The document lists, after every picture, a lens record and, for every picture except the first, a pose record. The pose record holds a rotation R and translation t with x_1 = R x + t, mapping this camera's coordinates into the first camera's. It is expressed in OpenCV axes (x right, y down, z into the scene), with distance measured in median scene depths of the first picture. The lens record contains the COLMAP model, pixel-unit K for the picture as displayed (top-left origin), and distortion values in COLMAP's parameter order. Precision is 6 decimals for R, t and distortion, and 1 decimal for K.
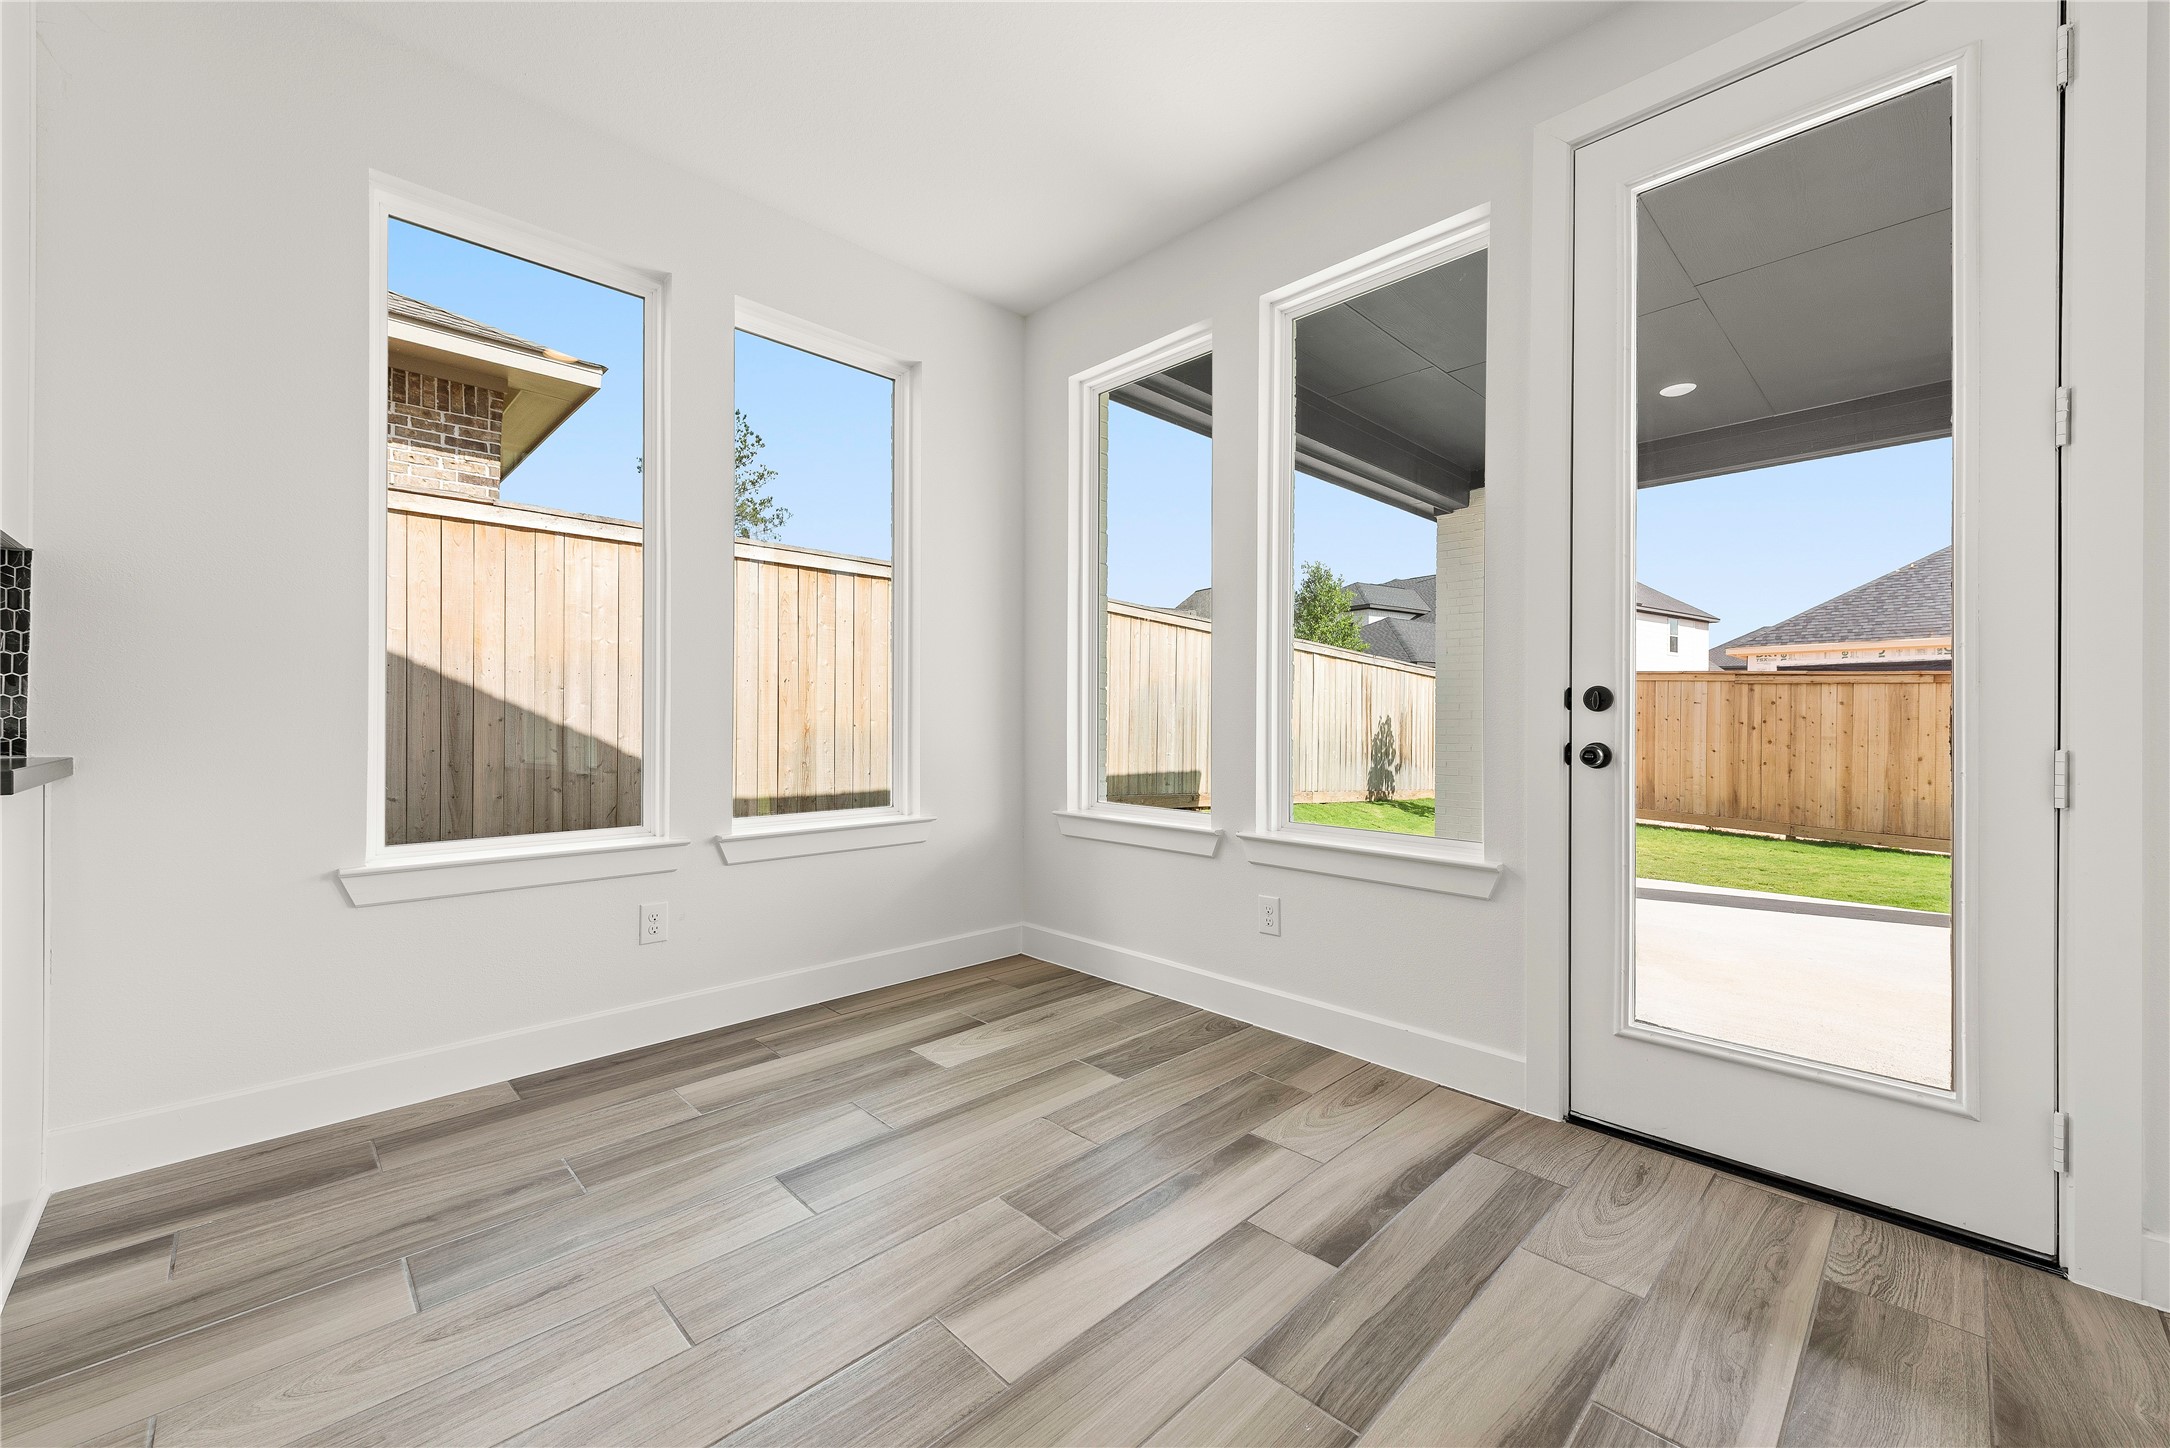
lens RADIAL K [[845.5, 0, 1085.6], [0, 845.5, 721.0], [0, 0, 1]] dist [0.011693, -0.003883]
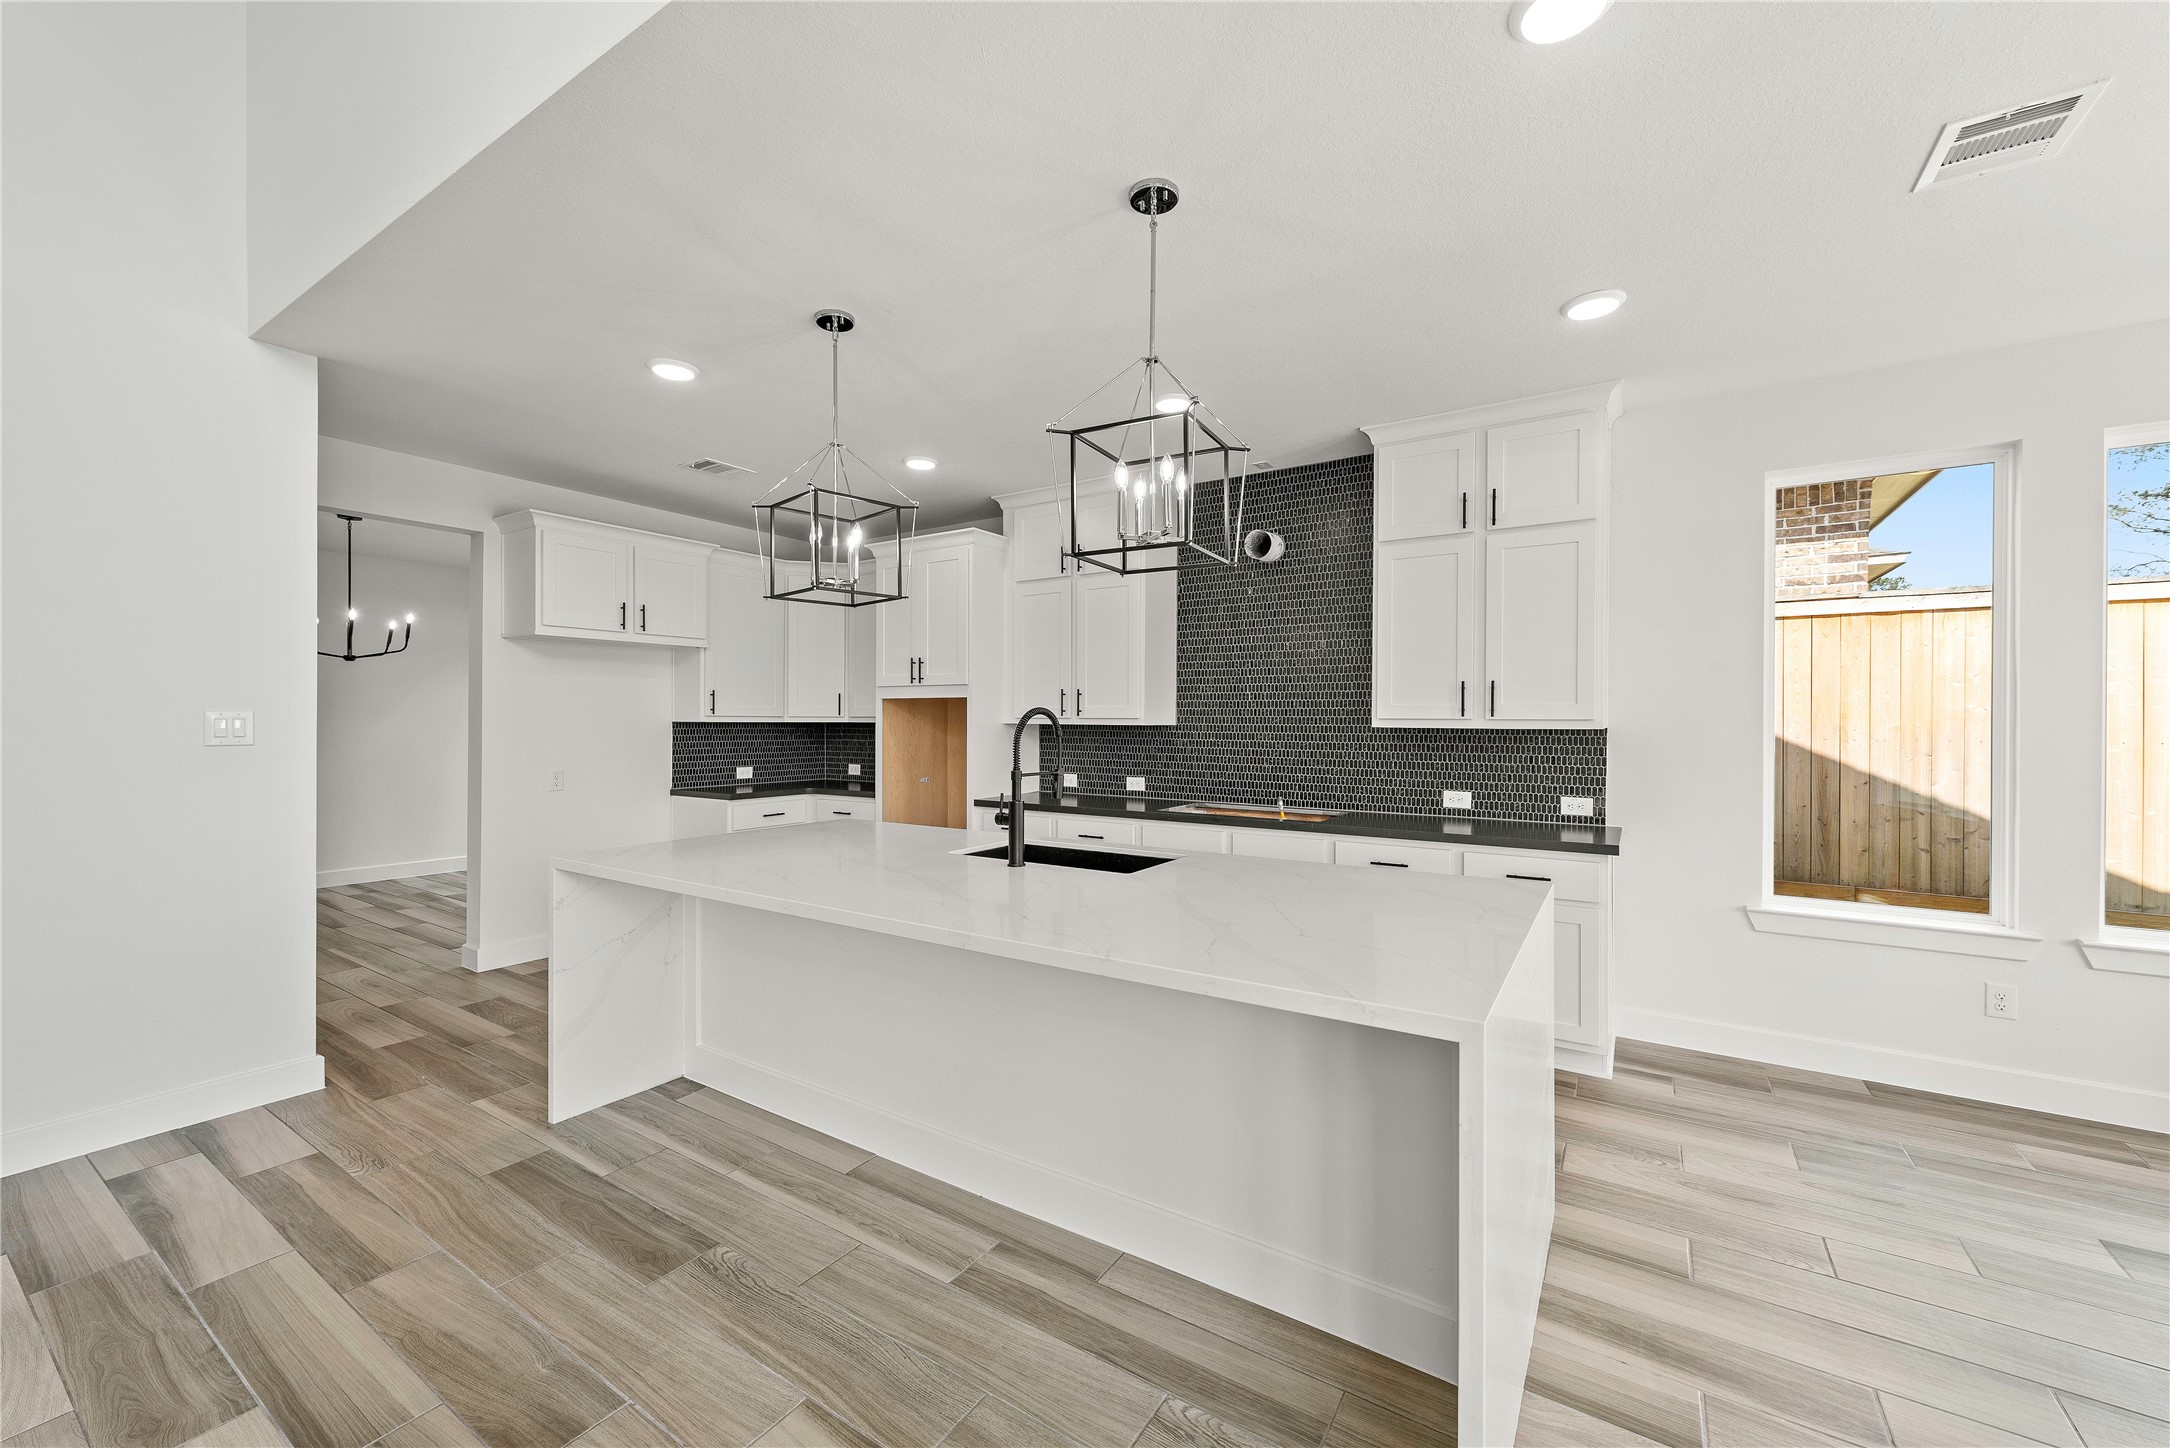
lens RADIAL K [[845.5, 0, 1085.6], [0, 845.5, 721.0], [0, 0, 1]] dist [0.011693, -0.003883]
pose [[0.213865, -0.000613, -0.976863, 0.332505], [-0.001646, 0.999998, -0.000988, -0.130727], [0.976862, 0.001819, 0.213863, -0.437071]]
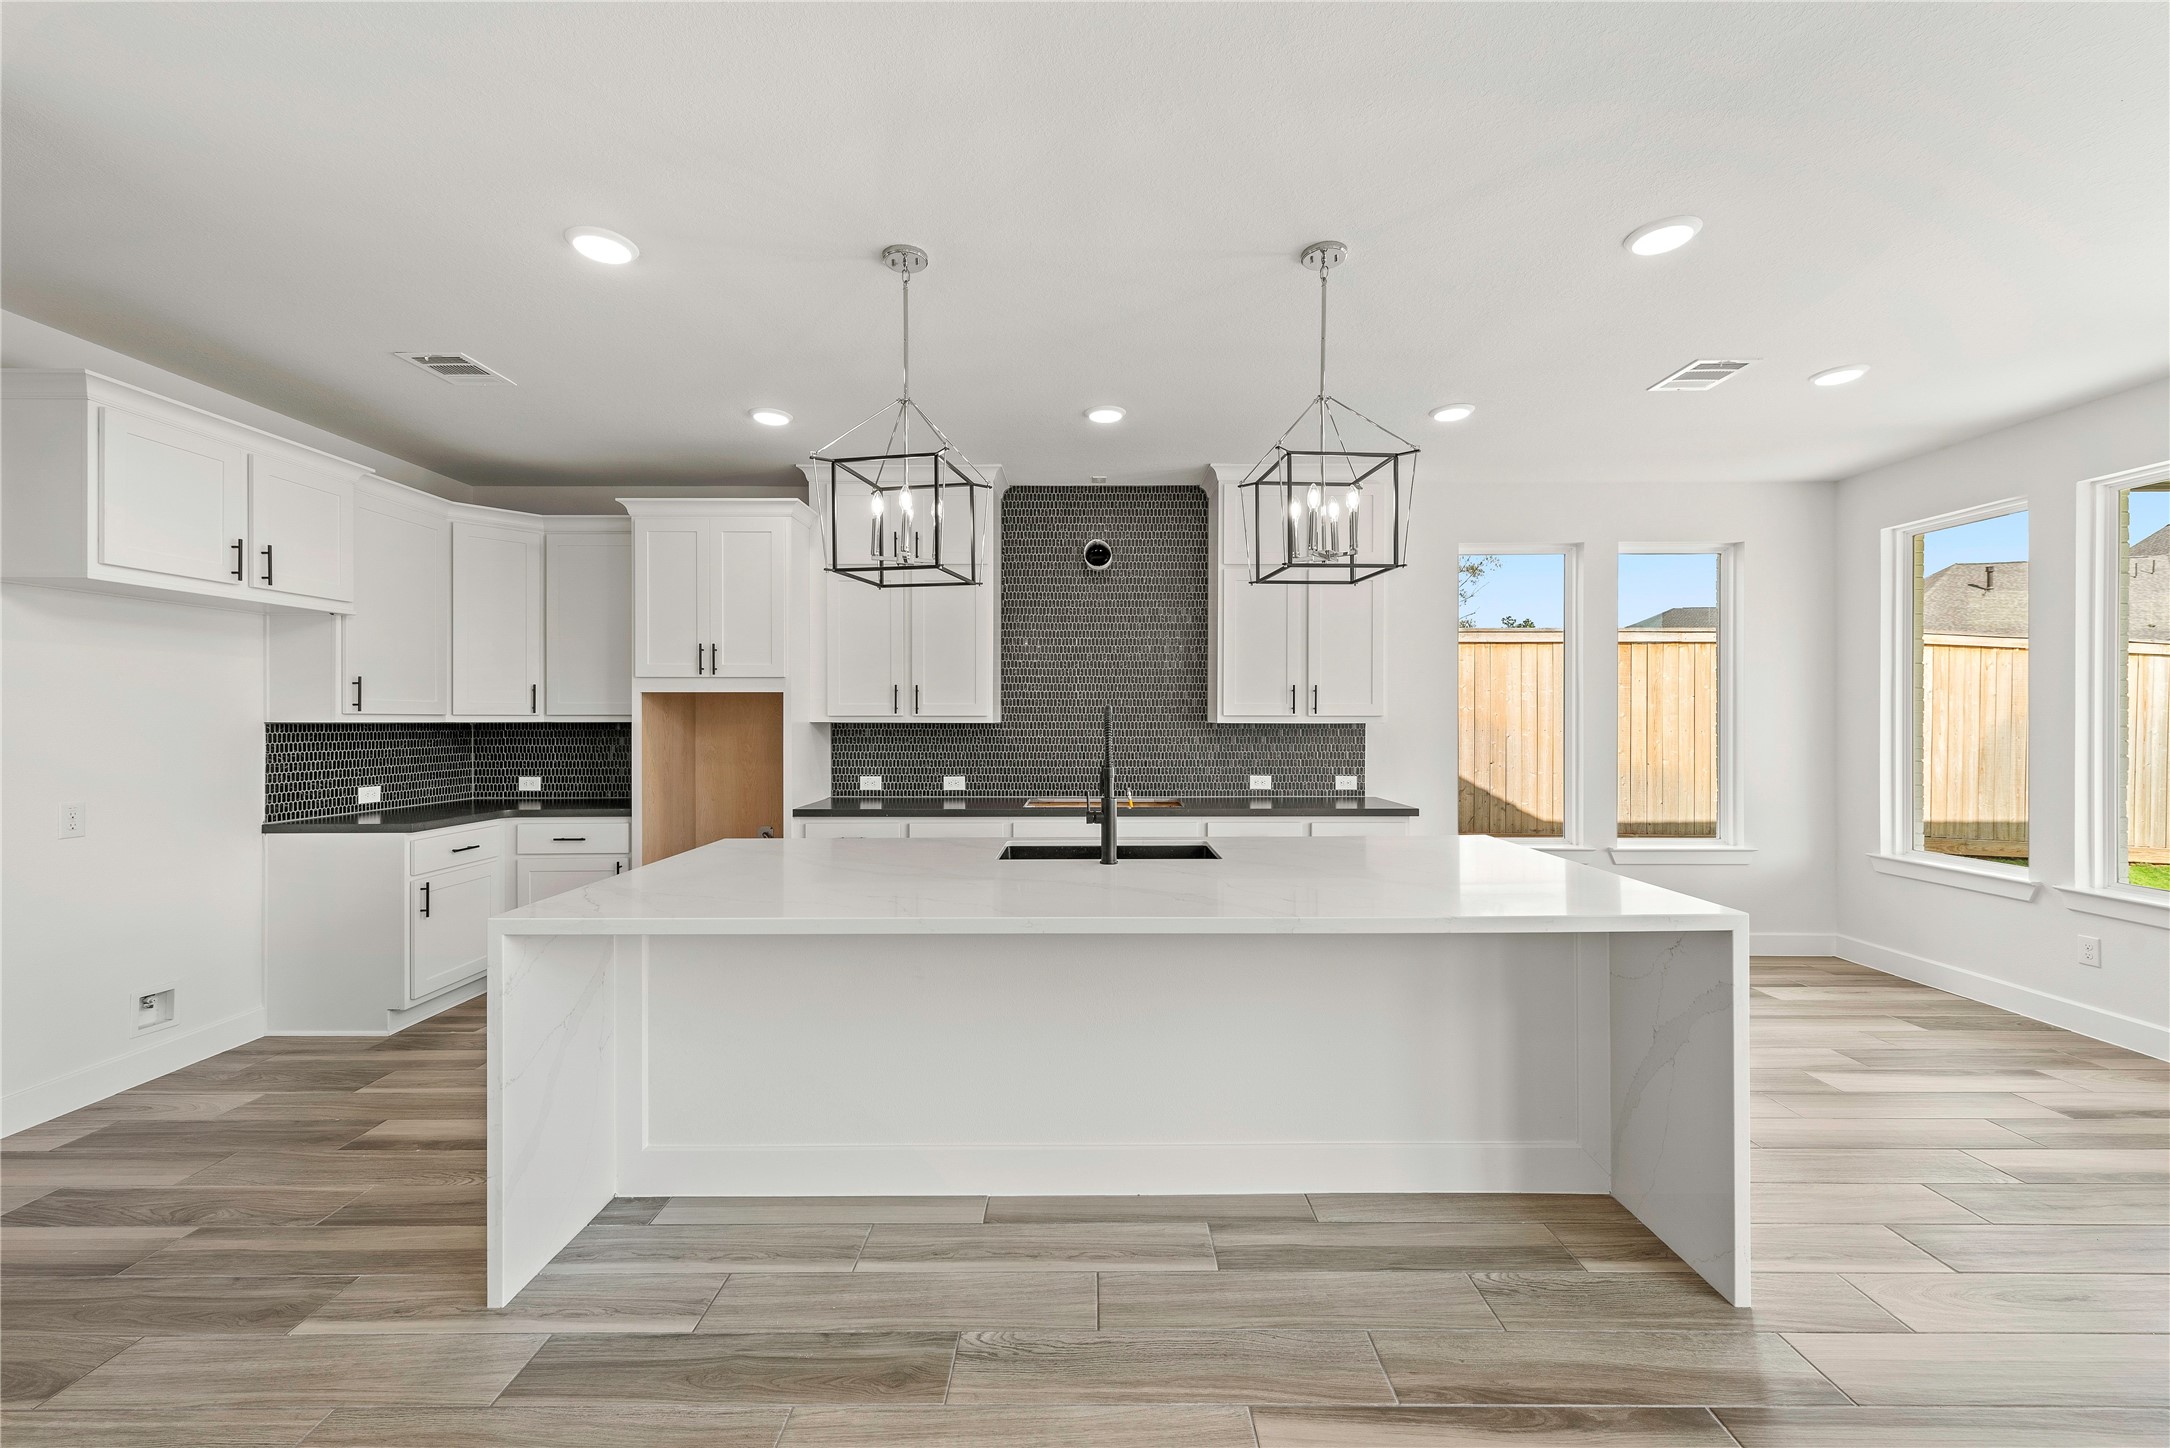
lens RADIAL K [[852.1, 0, 1082.1], [0, 852.1, 718.6], [0, 0, 1]] dist [0.013064, -0.003639]
pose [[0.711643, -0.003551, -0.702533, 0.041155], [0.003350, 0.999993, -0.001661, -0.129095], [0.702534, -0.001171, 0.711649, -1.002212]]
